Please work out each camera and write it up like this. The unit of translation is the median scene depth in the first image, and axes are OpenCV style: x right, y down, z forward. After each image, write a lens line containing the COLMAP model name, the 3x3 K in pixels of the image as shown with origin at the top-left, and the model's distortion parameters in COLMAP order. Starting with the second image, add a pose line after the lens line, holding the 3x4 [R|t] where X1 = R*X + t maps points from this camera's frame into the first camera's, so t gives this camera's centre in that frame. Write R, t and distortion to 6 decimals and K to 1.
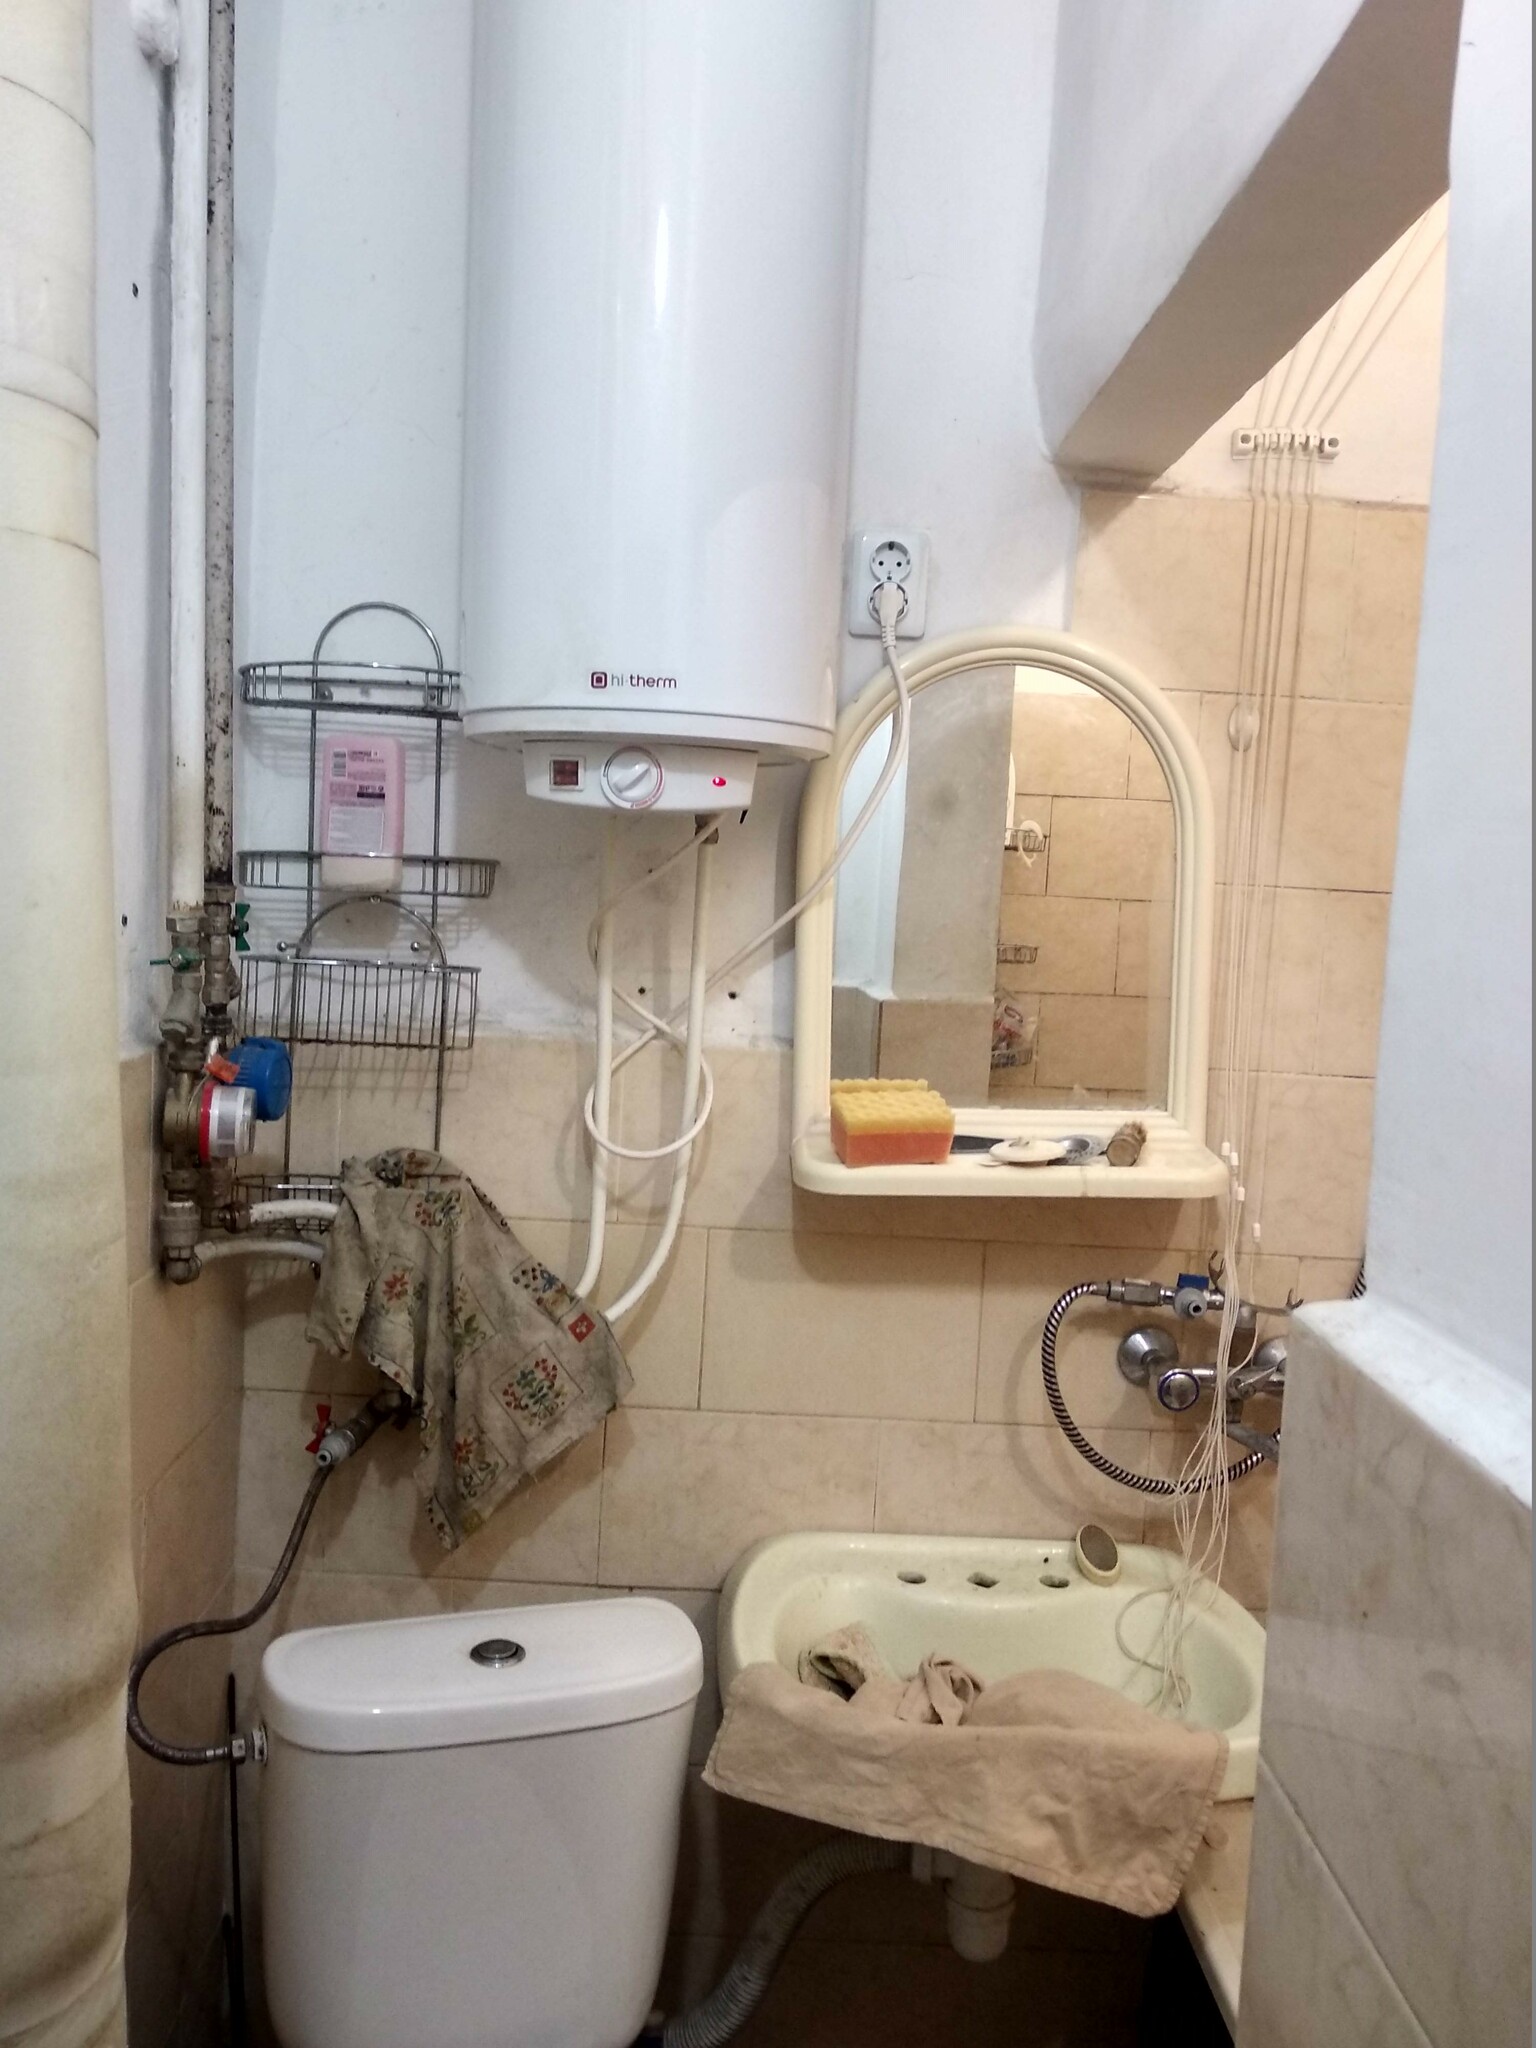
lens RADIAL K [[1608.1, 0, 776.7], [0, 1608.1, 1028.4], [0, 0, 1]] dist [0.035179, -0.047131]
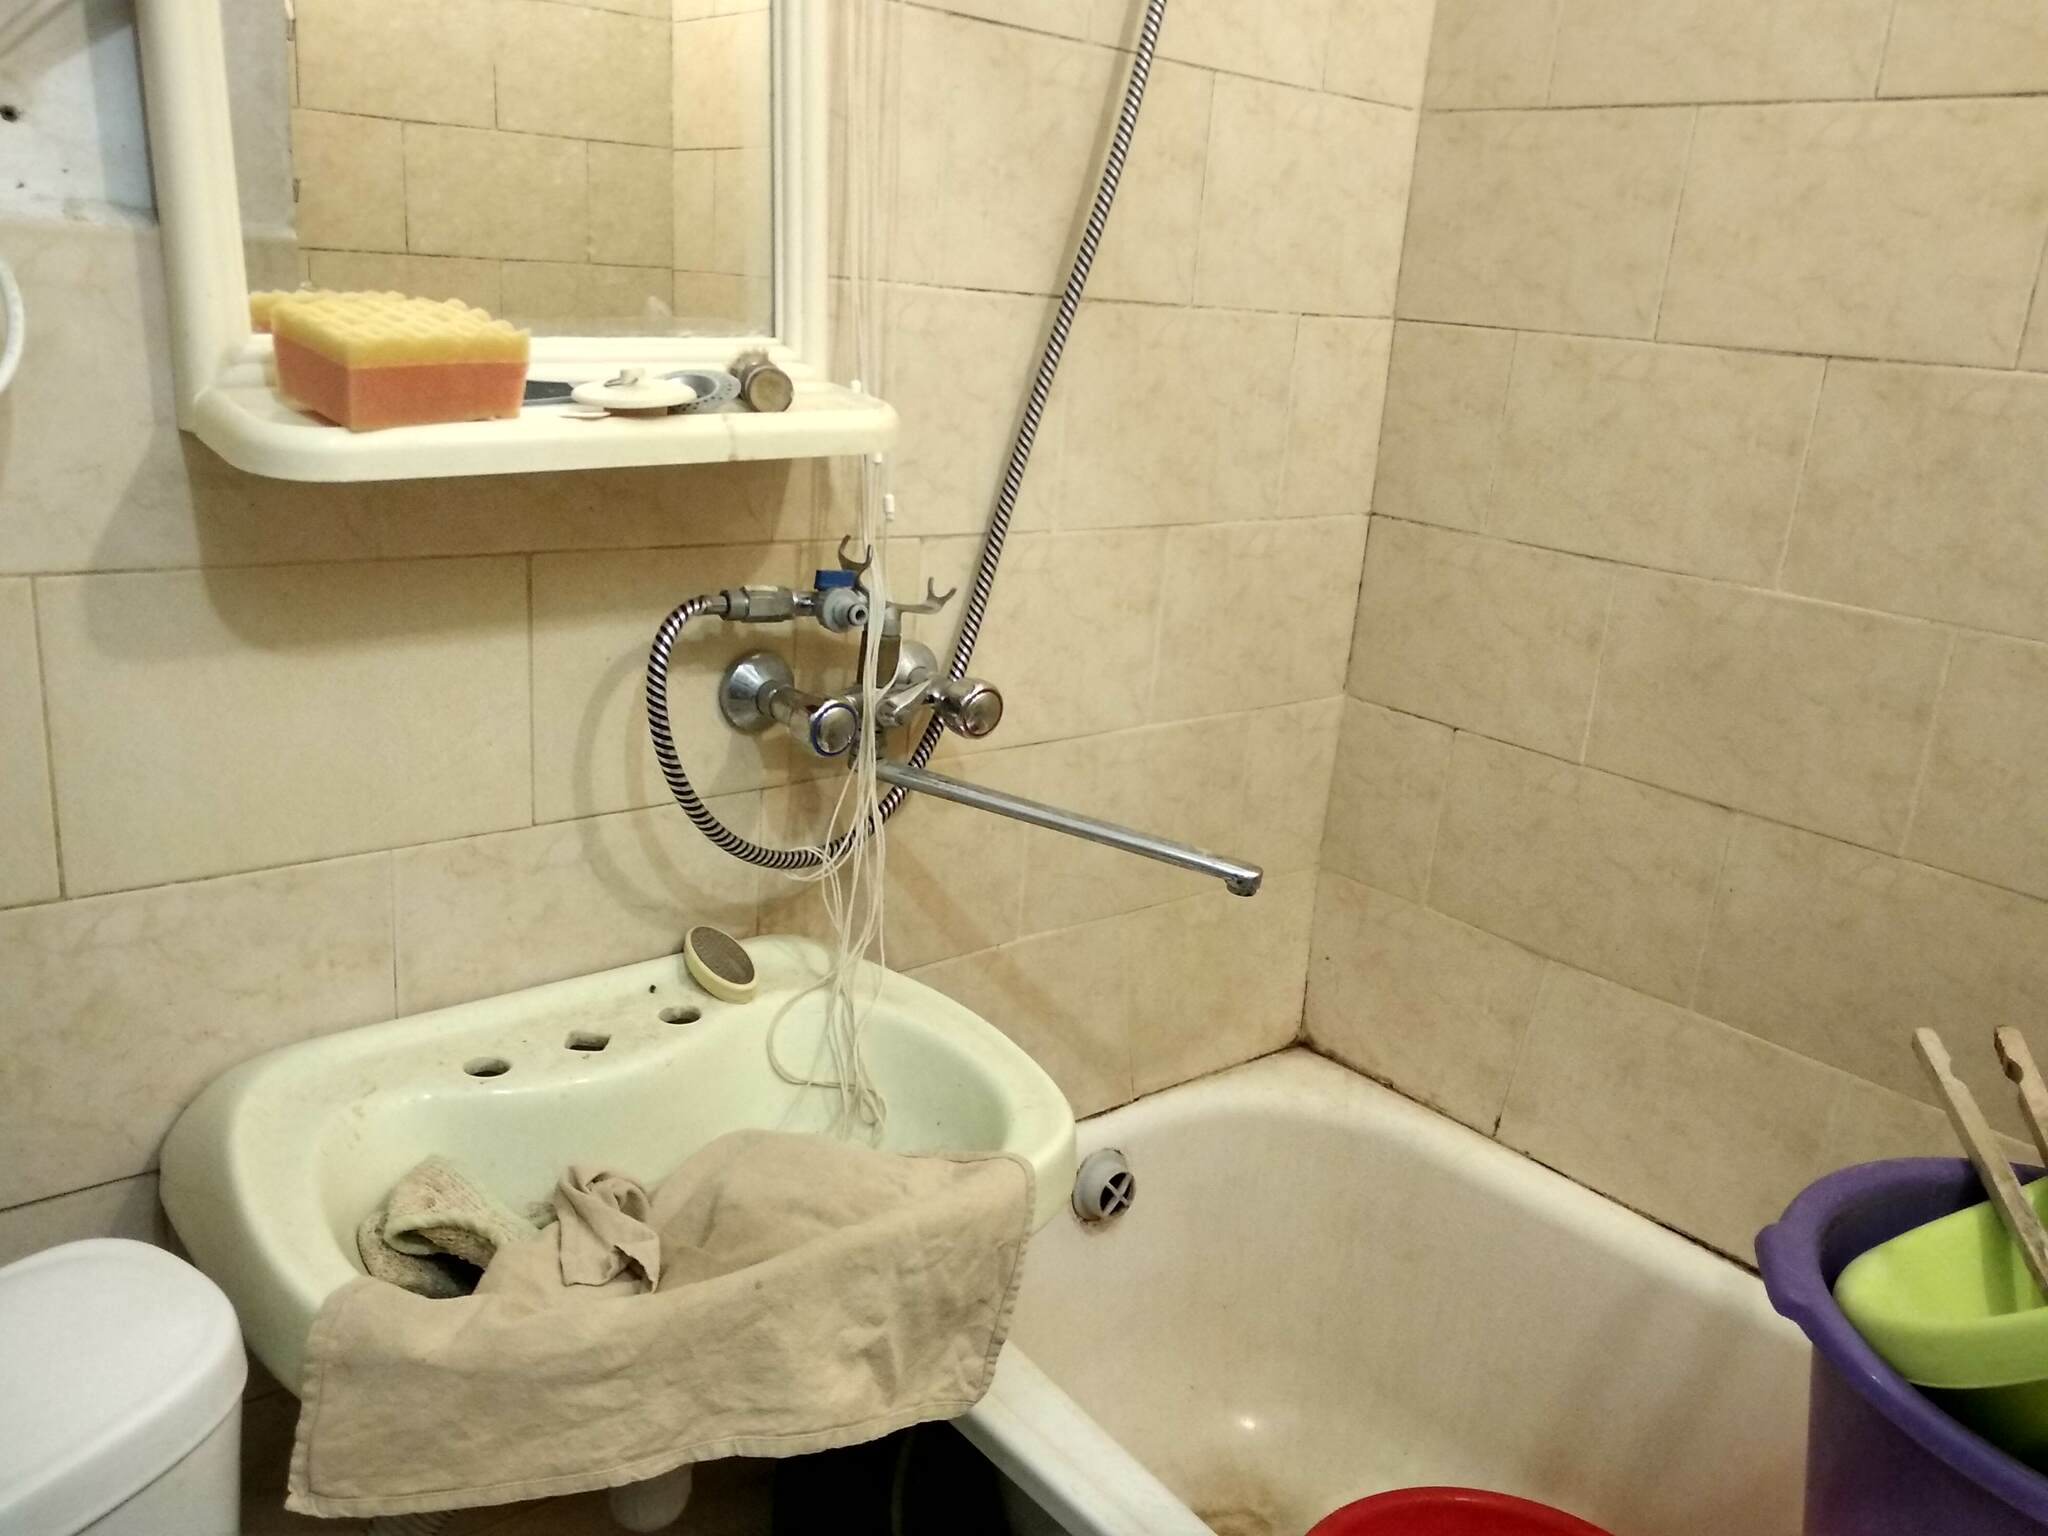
lens RADIAL K [[1608.1, 0, 1024.3], [0, 1608.1, 771.6], [0, 0, 1]] dist [0.035179, -0.047131]
pose [[0.788906, -0.173623, 0.589477, -0.112273], [0.022292, 0.966711, 0.254899, 0.057900], [-0.614110, -0.187951, 0.766514, 0.375855]]
